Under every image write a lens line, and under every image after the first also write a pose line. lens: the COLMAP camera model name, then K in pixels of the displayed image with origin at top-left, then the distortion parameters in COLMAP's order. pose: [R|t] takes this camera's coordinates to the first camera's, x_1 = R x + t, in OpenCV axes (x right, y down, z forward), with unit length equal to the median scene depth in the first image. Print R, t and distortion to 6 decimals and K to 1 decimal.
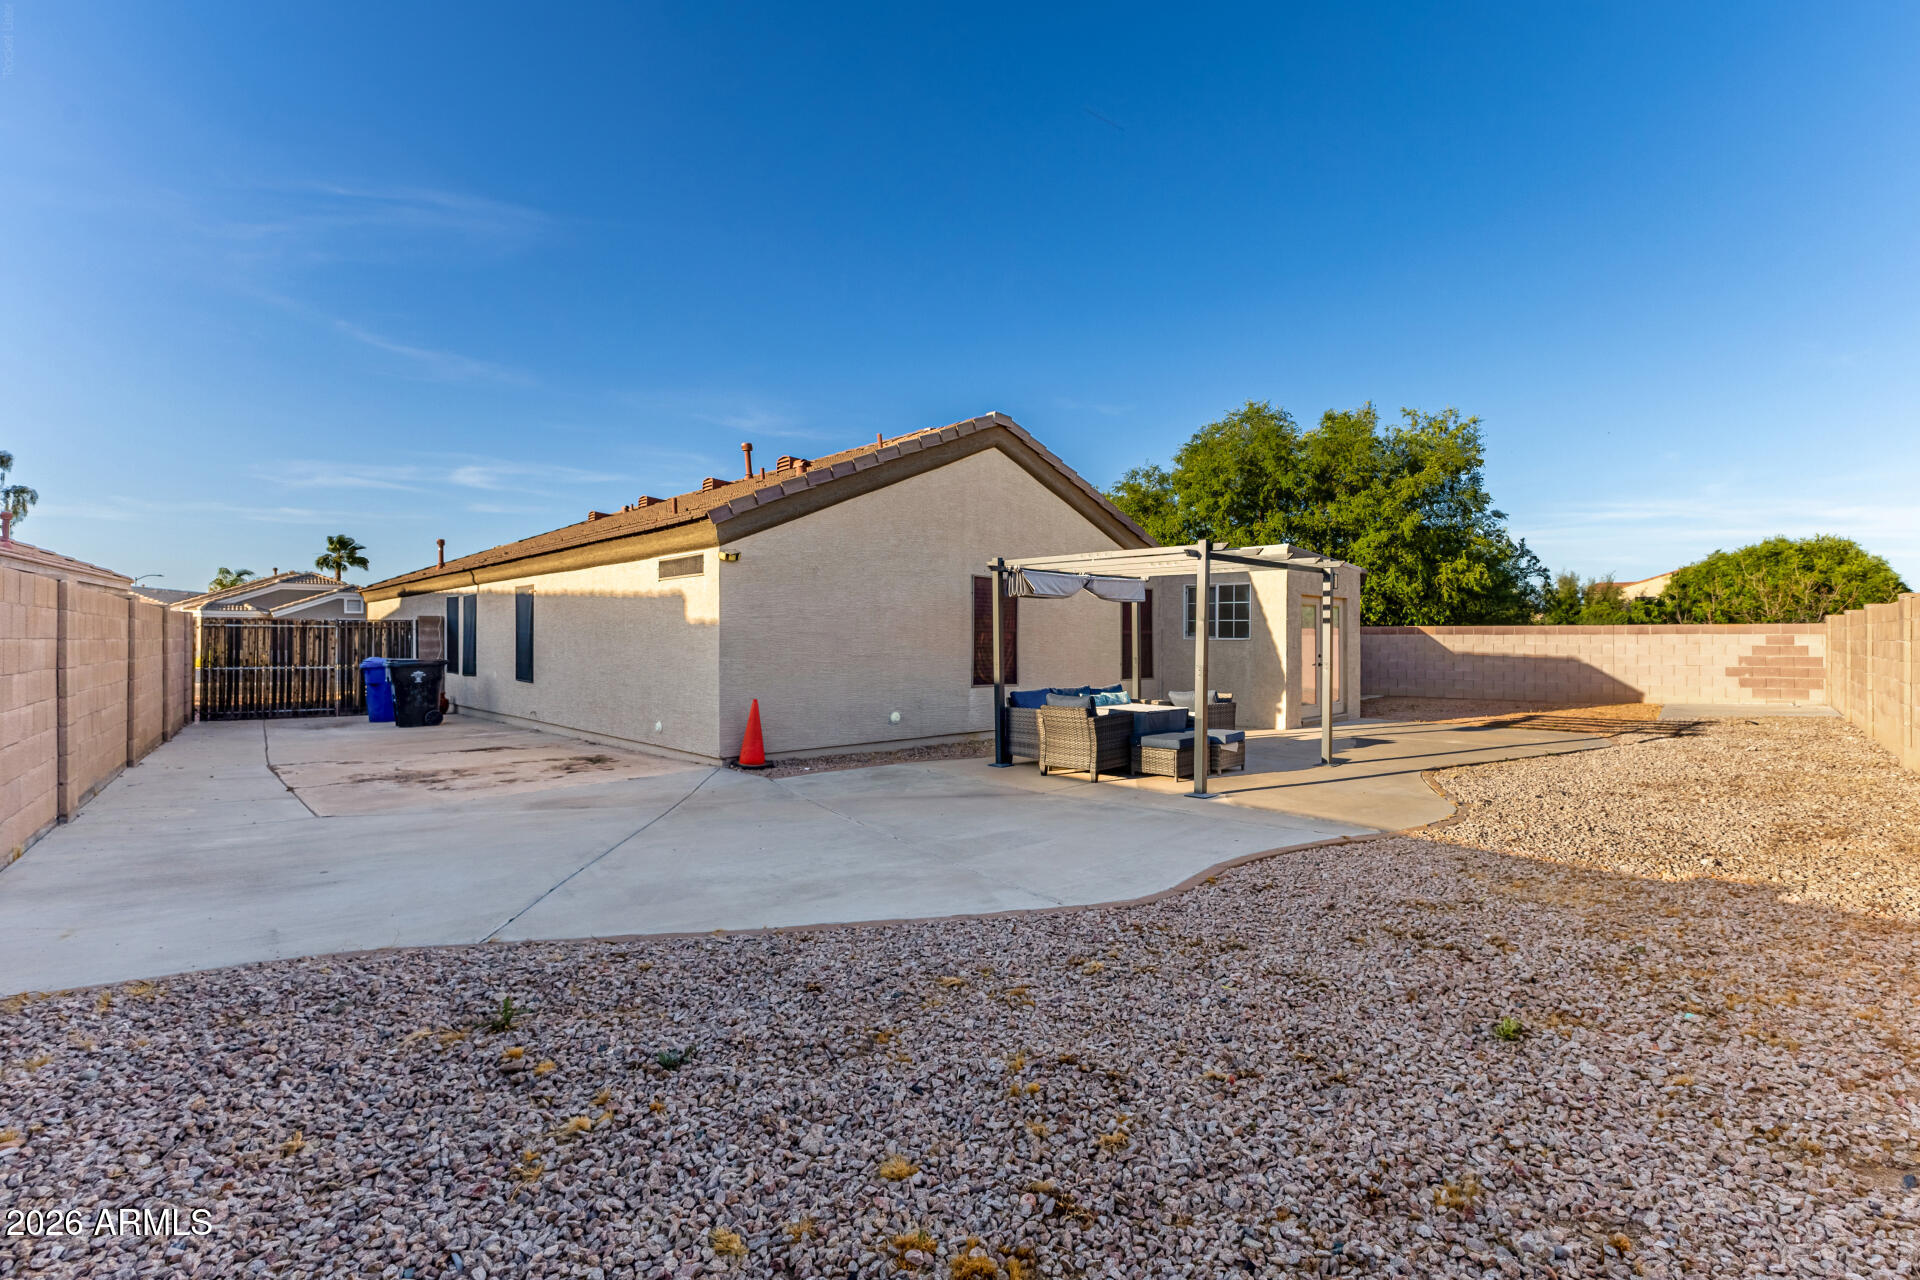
lens RADIAL K [[850.6, 0, 960.5], [0, 850.6, 639.0], [0, 0, 1]] dist [-0.001084, -0.000101]
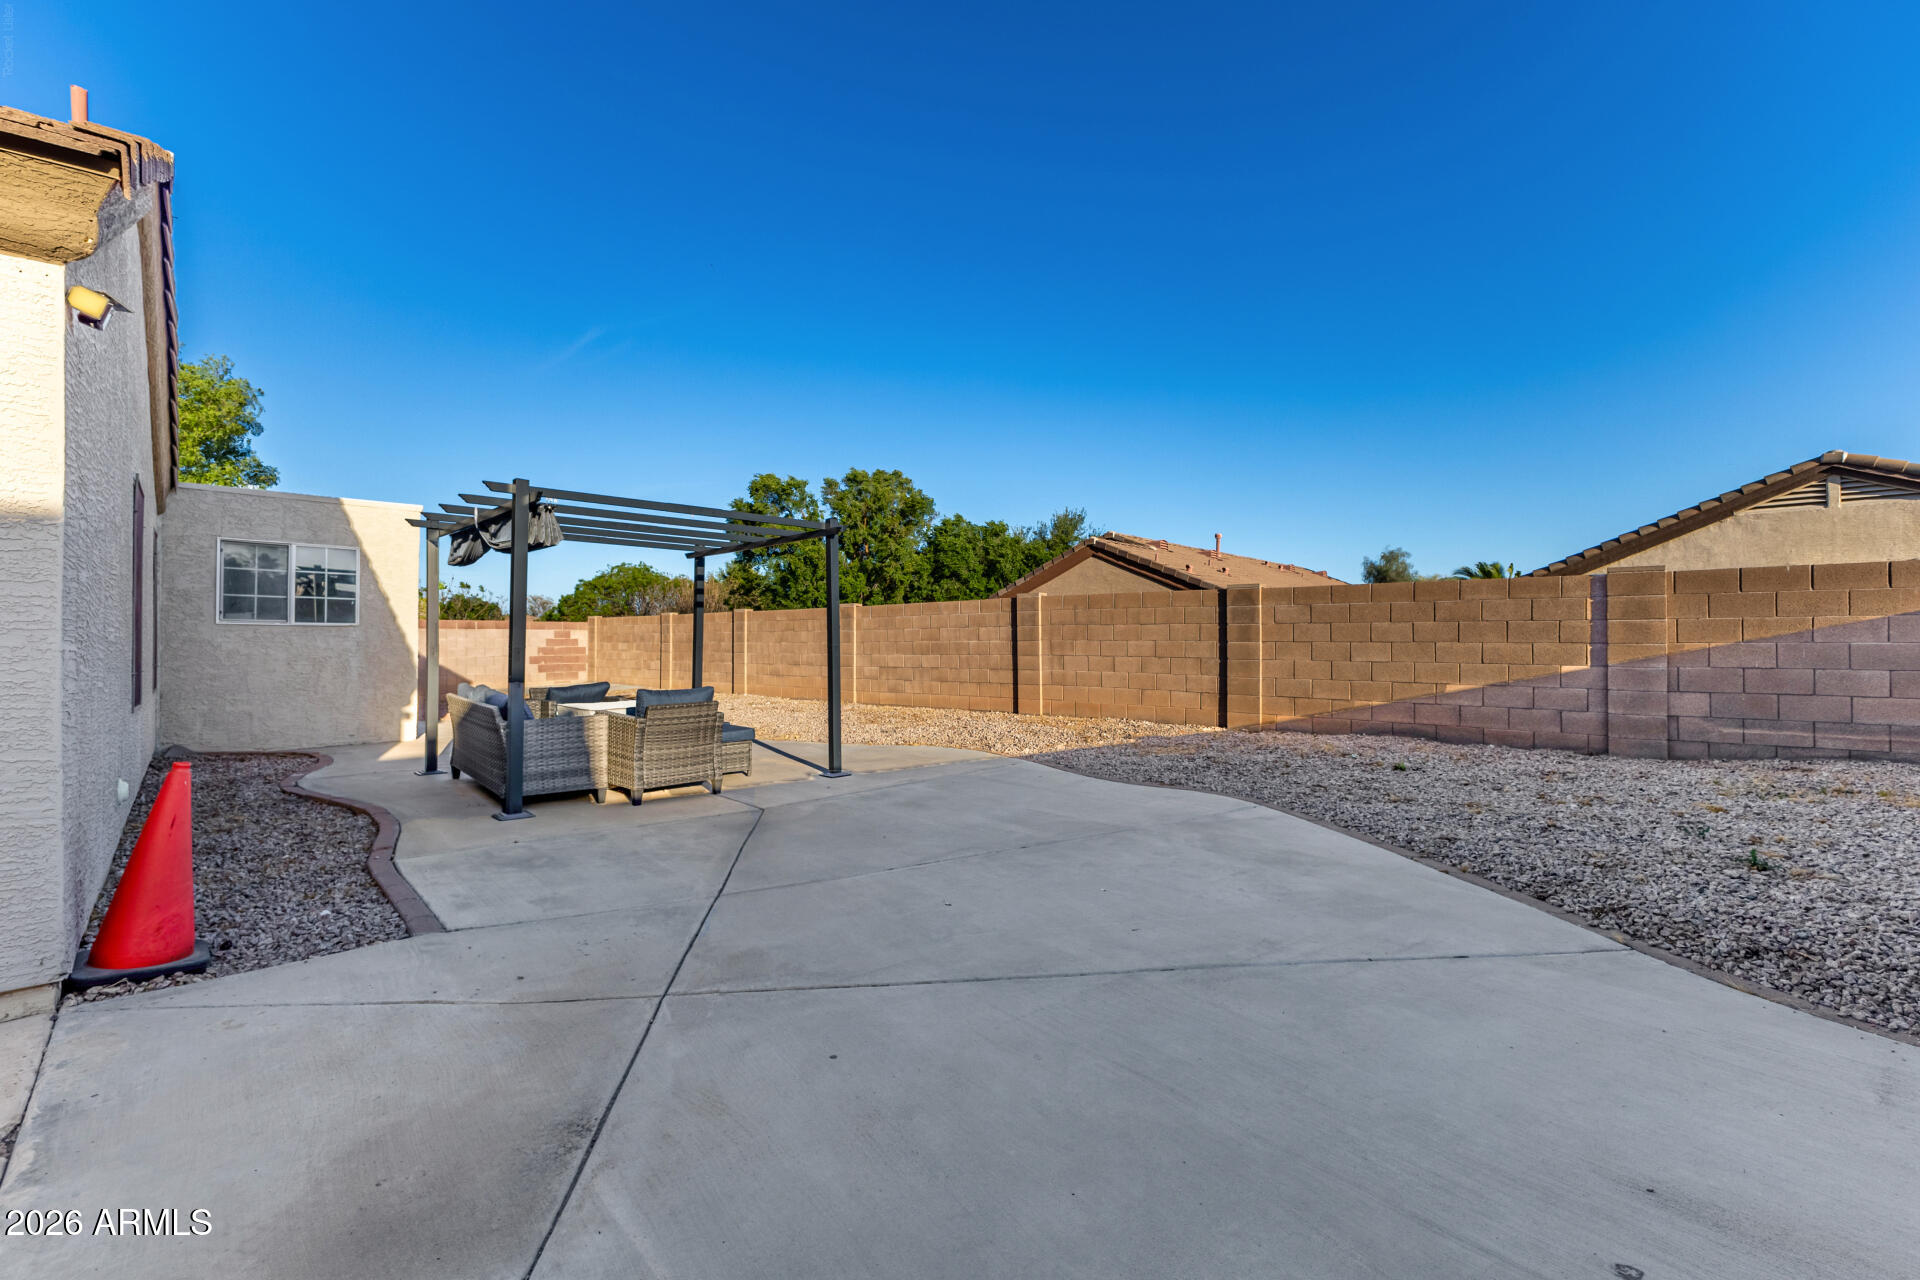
lens RADIAL K [[850.6, 0, 962.4], [0, 850.6, 640.8], [0, 0, 1]] dist [-0.001084, -0.000101]
pose [[-0.036262, 0.001872, 0.999341, -0.364870], [0.002314, 0.999996, -0.001789, 0.014885], [-0.999340, 0.002248, -0.036266, 0.443769]]
